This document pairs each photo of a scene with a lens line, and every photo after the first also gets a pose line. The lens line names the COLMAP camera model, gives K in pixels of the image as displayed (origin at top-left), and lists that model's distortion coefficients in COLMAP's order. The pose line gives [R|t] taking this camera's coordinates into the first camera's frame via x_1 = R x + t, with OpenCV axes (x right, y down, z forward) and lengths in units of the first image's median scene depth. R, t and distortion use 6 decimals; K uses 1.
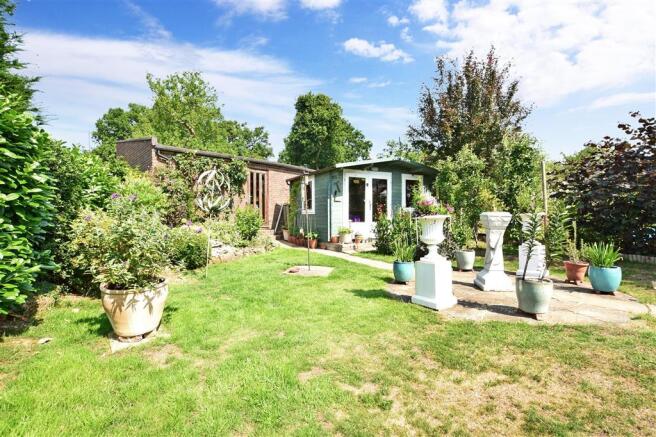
lens RADIAL K [[295.3, 0, 329.6], [0, 295.3, 219.2], [0, 0, 1]] dist [-0.003456, -0.000178]
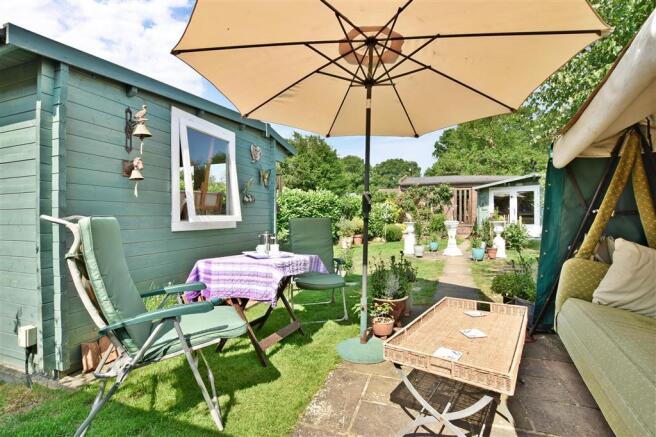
lens RADIAL K [[295.3, 0, 328.1], [0, 295.3, 220.3], [0, 0, 1]] dist [-0.003456, -0.000178]
pose [[0.482777, 0.012421, -0.875655, 0.791006], [-0.001304, 0.999908, 0.013465, -0.022393], [0.875742, -0.005359, 0.482749, -0.343977]]
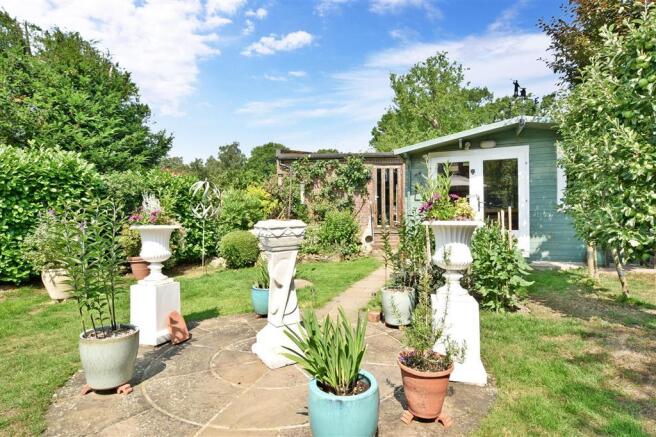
lens RADIAL K [[350.9, 0, 328.4], [0, 350.9, 219.5], [0, 0, 1]] dist [-0.002966, -0.000177]
pose [[0.651433, 0.001405, -0.758705, 0.429959], [-0.005660, 0.999979, -0.003008, -0.009059], [0.758685, 0.006254, 0.651428, 0.243433]]
